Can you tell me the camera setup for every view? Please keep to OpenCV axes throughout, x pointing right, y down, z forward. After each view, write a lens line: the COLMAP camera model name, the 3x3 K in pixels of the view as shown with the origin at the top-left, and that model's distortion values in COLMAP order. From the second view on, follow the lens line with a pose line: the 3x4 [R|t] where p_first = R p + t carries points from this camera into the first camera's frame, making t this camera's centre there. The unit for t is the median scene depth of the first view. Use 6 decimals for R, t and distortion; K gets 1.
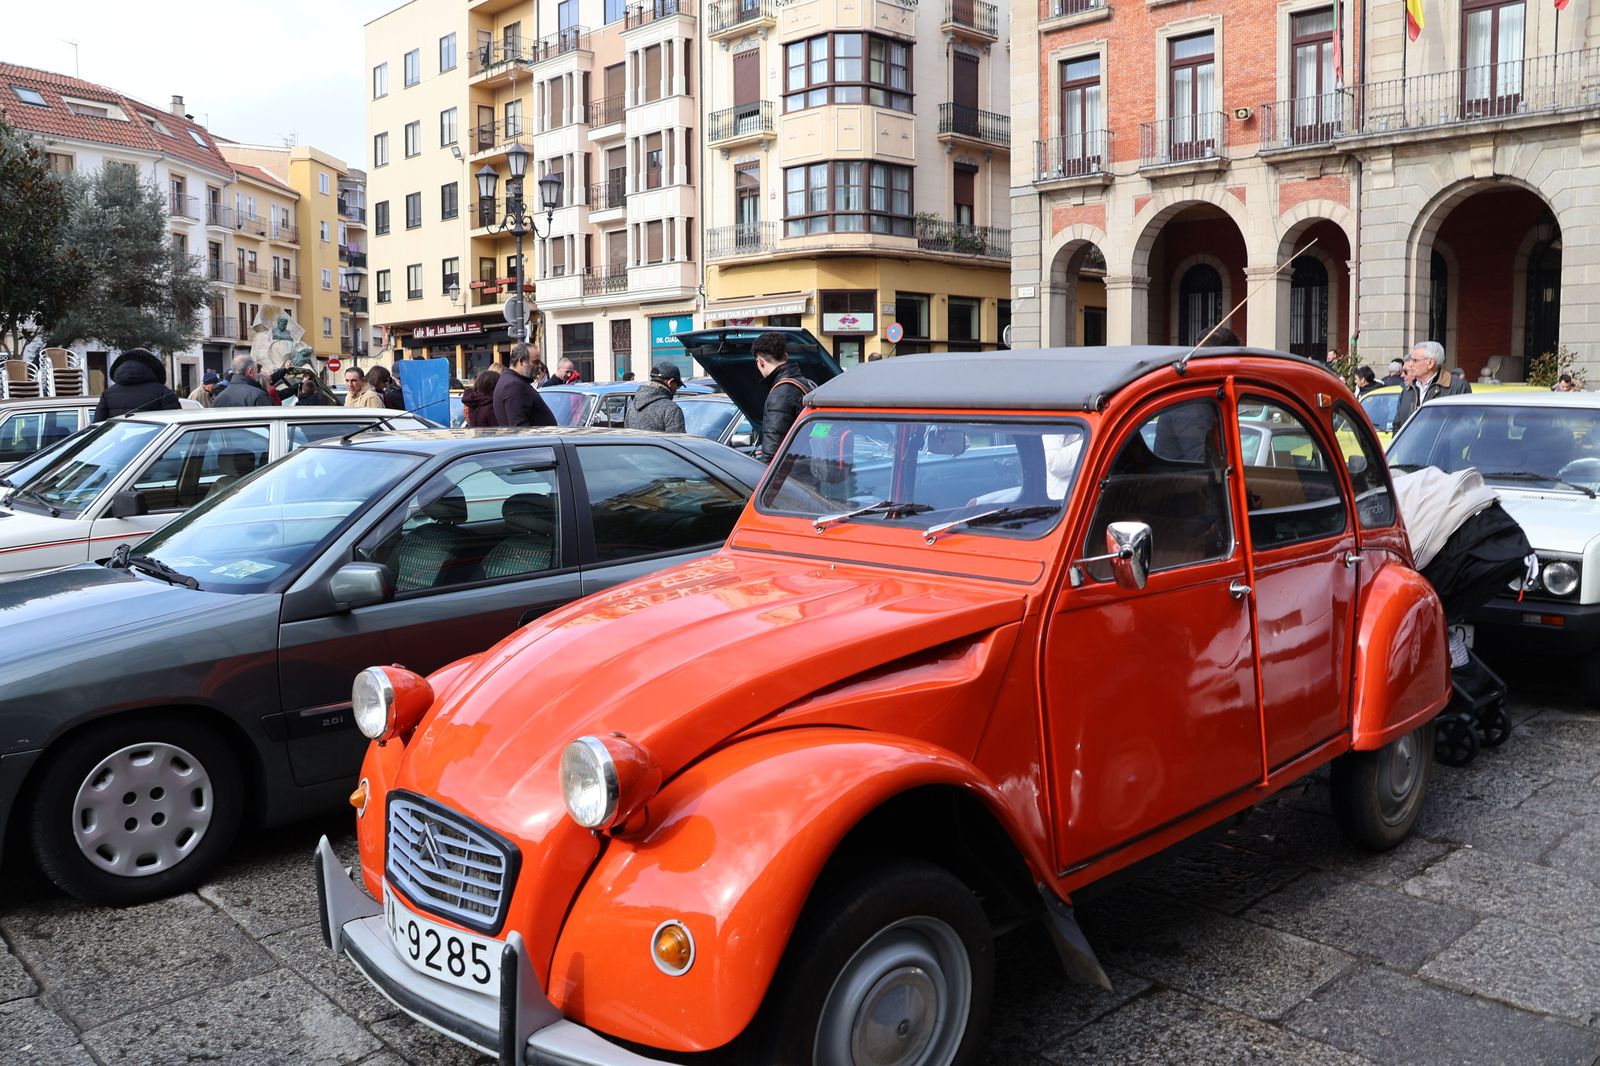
lens RADIAL K [[1344.3, 0, 800.0], [0, 1344.3, 533.0], [0, 0, 1]] dist [-0.154363, 0.129118]
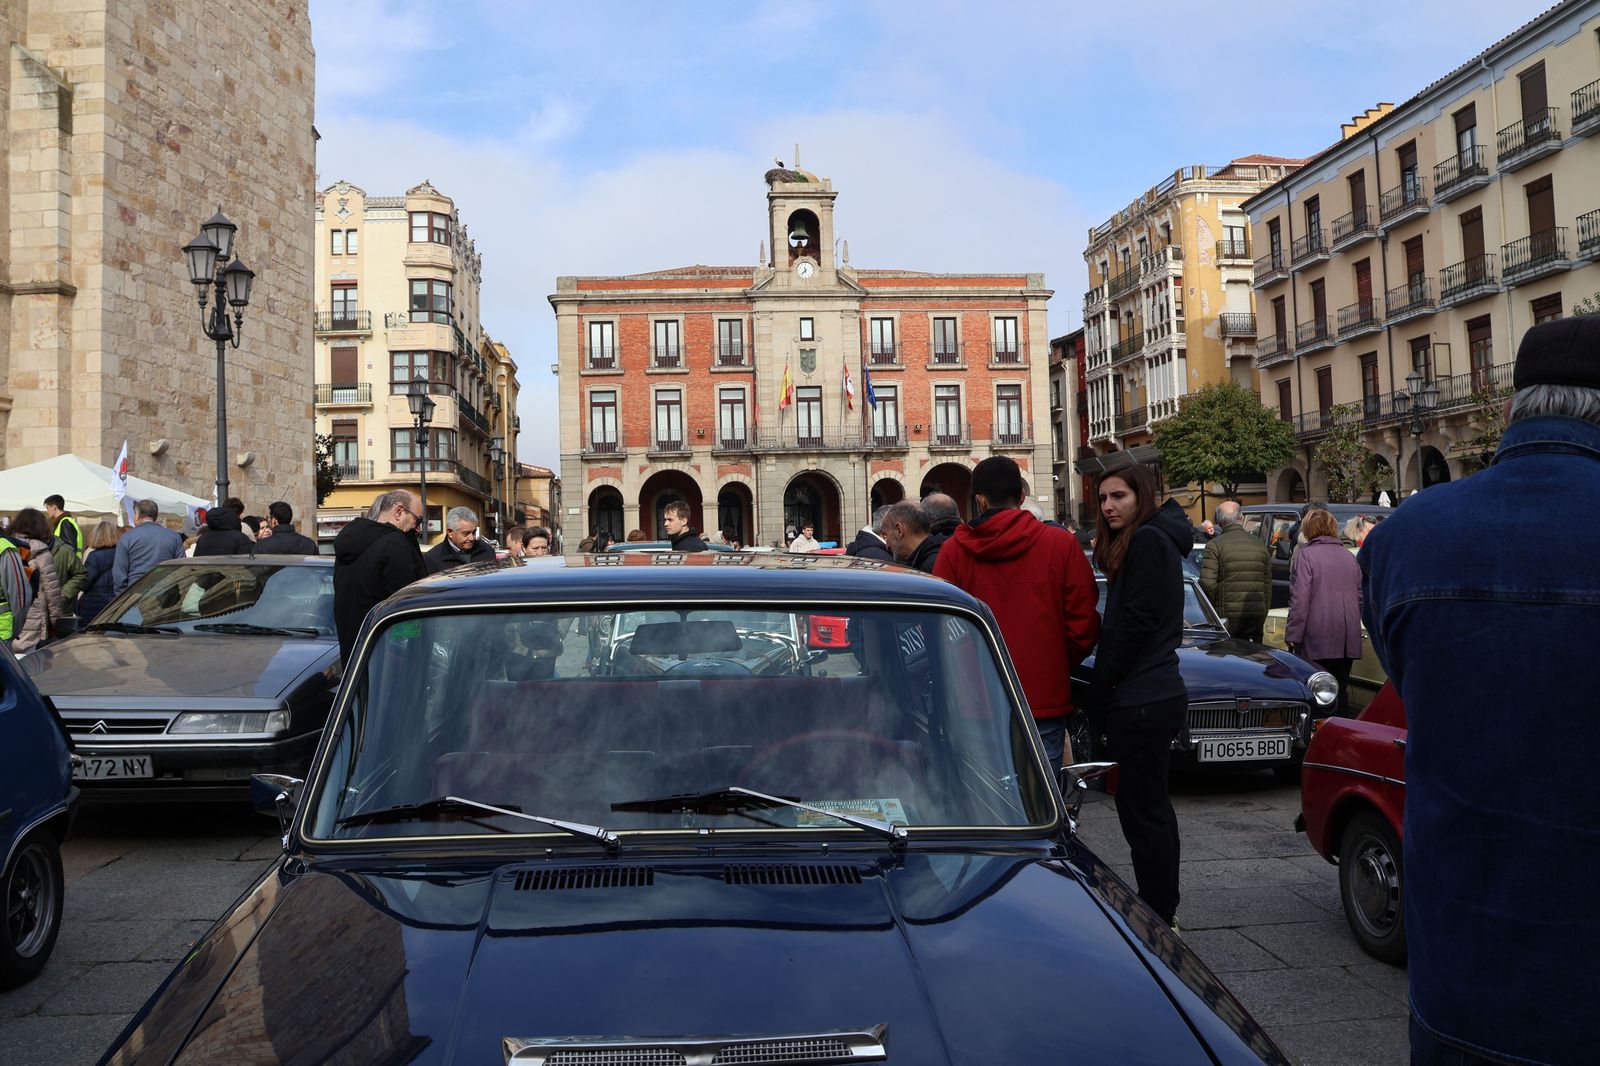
lens RADIAL K [[1337.0, 0, 800.0], [0, 1337.0, 533.0], [0, 0, 1]] dist [-0.157482, 0.131650]
pose [[0.600635, 0.004504, 0.799510, -1.164130], [0.109208, 0.990150, -0.087620, 0.048203], [-0.792030, 0.139940, 0.594227, -0.363079]]
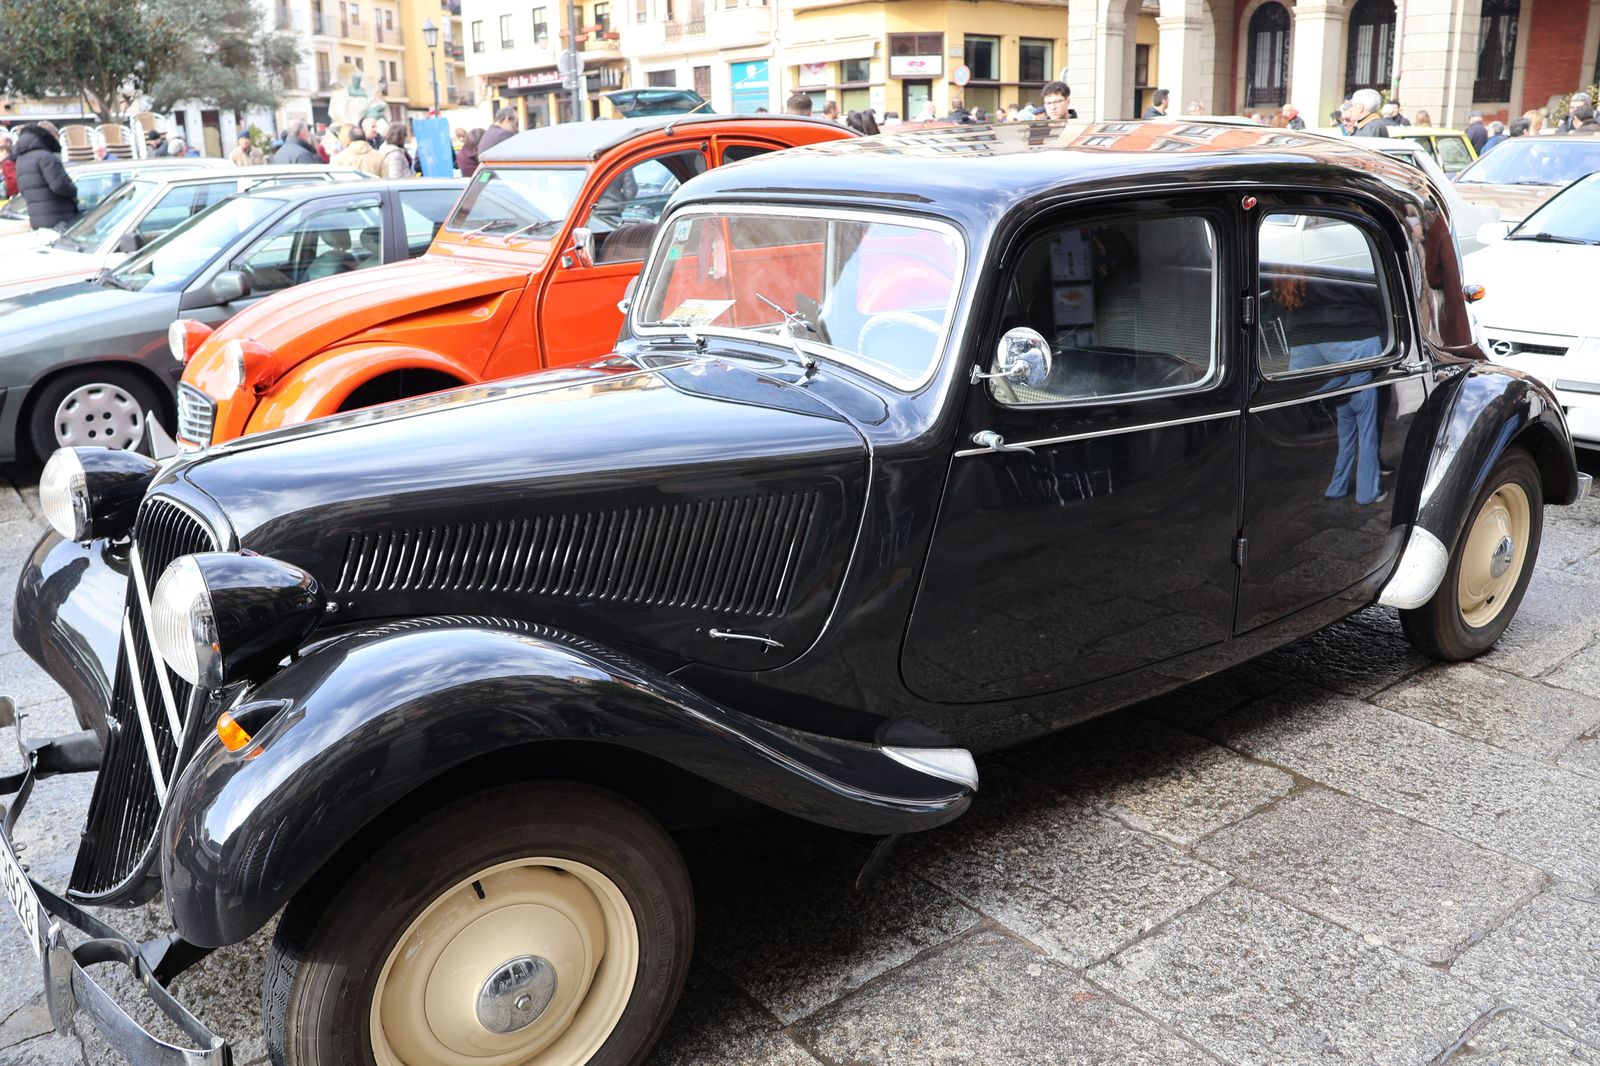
lens RADIAL K [[1344.3, 0, 800.0], [0, 1344.3, 533.0], [0, 0, 1]] dist [-0.154363, 0.129118]
pose [[0.995119, 0.014665, -0.097581, 0.060898], [0.003744, 0.982571, 0.185848, 0.005220], [0.098606, -0.185306, 0.977721, -0.061217]]
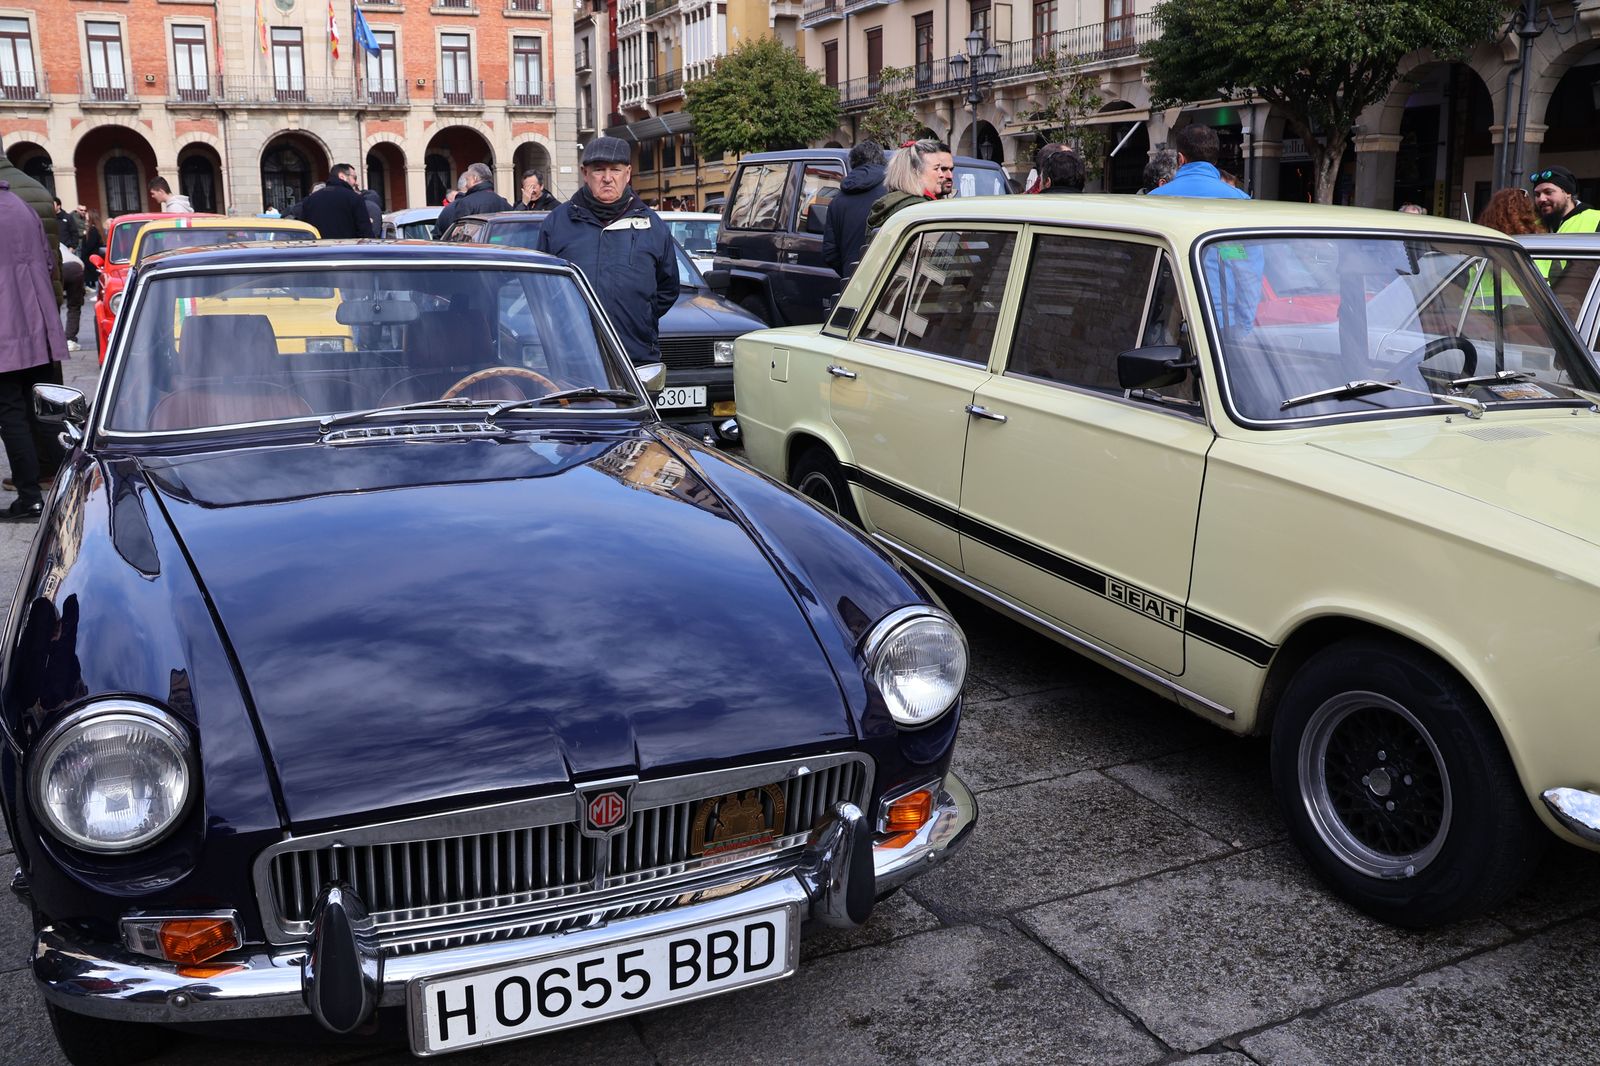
lens RADIAL K [[1337.0, 0, 800.0], [0, 1337.0, 533.0], [0, 0, 1]] dist [-0.157482, 0.131650]
pose [[0.304898, -0.207727, 0.929455, -0.993743], [0.104837, 0.977313, 0.184033, 0.046142], [-0.946597, 0.041331, 0.319758, -0.313486]]
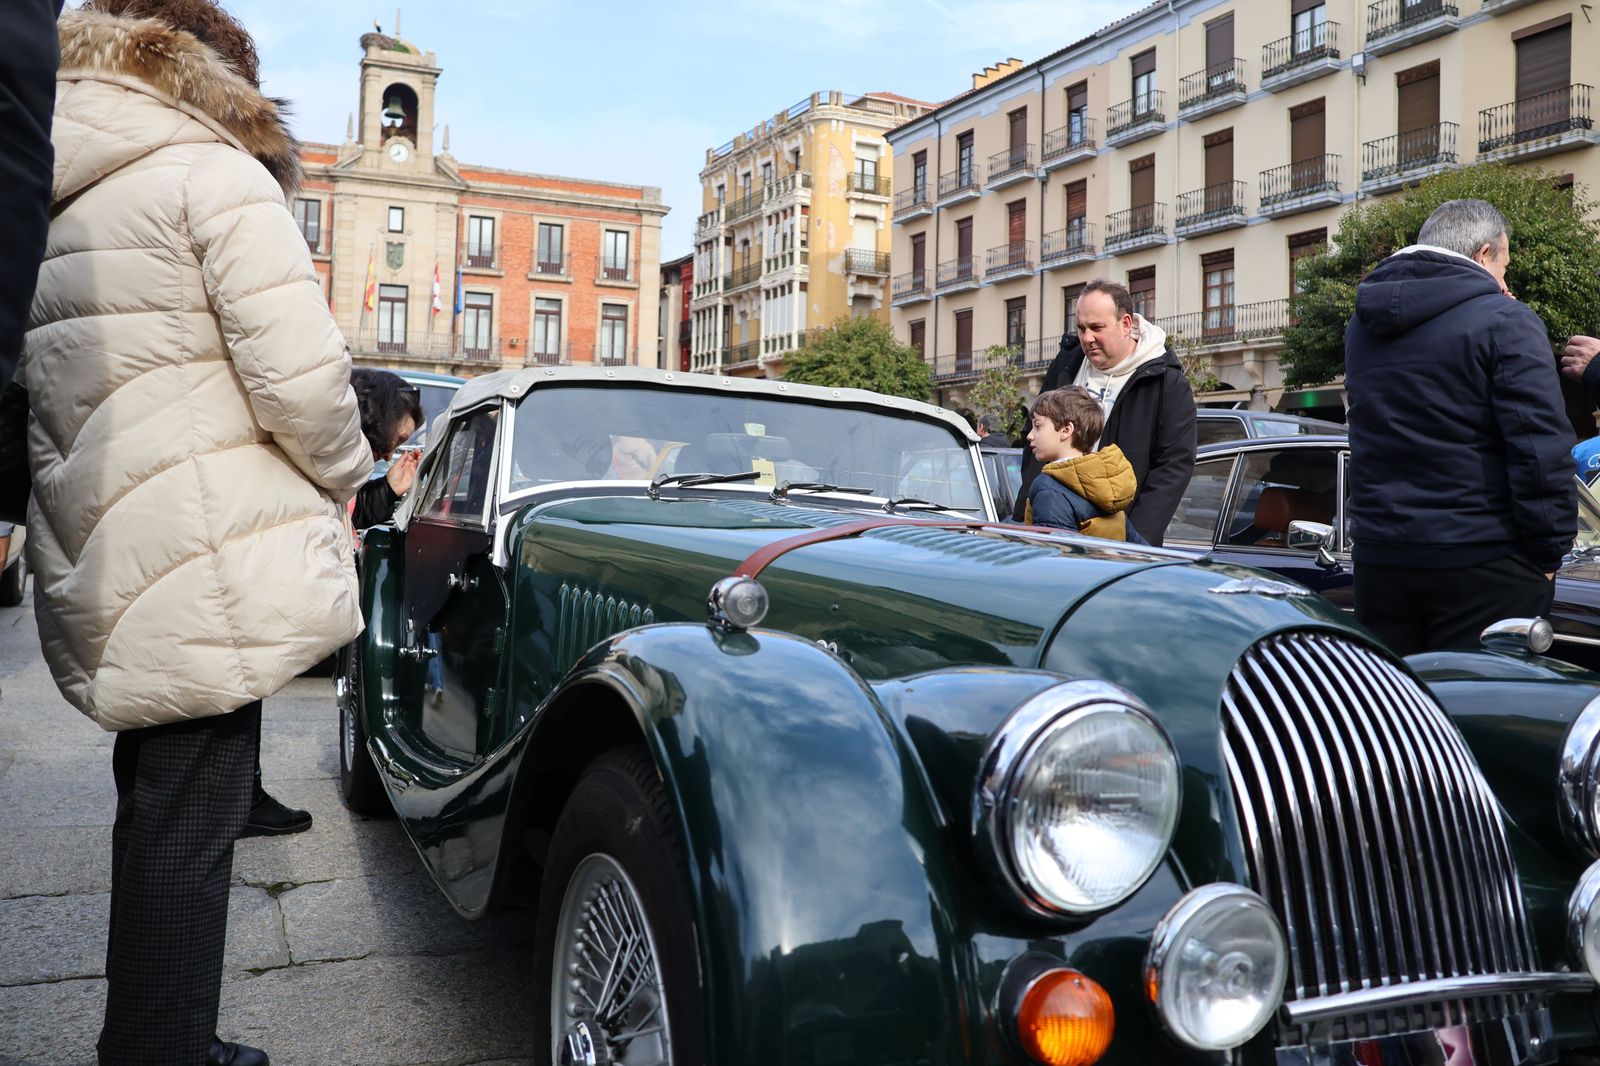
lens RADIAL K [[1337.0, 0, 800.0], [0, 1337.0, 533.0], [0, 0, 1]] dist [-0.157482, 0.131650]
pose [[0.301016, -0.008188, 0.953584, -1.058380], [0.070653, 0.997406, -0.013738, 0.046667], [-0.950998, 0.071509, 0.300813, -0.229243]]
